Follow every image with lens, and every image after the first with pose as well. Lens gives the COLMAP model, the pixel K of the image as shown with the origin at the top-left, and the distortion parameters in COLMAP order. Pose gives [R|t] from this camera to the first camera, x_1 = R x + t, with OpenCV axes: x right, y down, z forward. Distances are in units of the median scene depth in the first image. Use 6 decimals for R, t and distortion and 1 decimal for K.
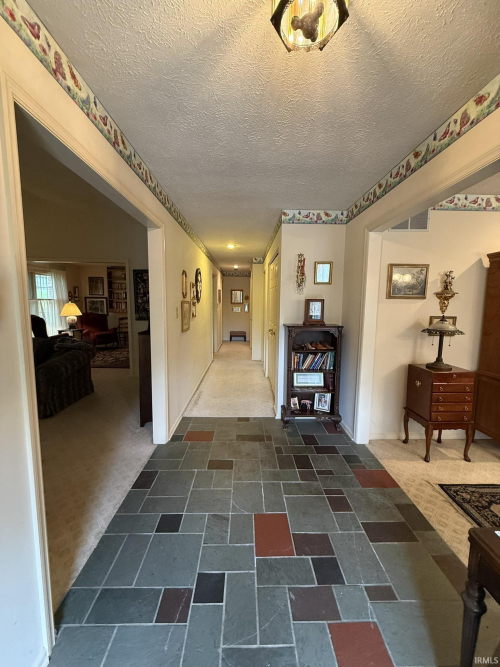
lens RADIAL K [[266.7, 0, 248.7], [0, 266.7, 331.4], [0, 0, 1]] dist [-0.000500, -0.000192]
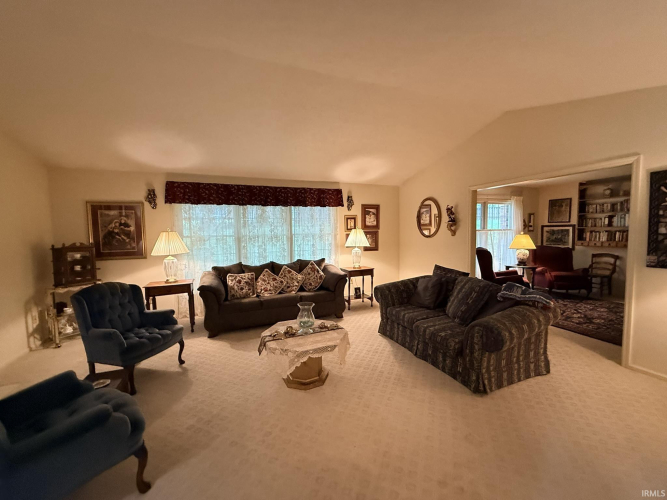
lens RADIAL K [[266.7, 0, 330.5], [0, 266.7, 250.7], [0, 0, 1]] dist [-0.000500, -0.000192]
pose [[0.356965, 0.048702, -0.932847, -0.103797], [-0.081149, 0.996481, 0.020972, -0.021845], [0.930586, 0.068213, 0.359661, 0.145029]]
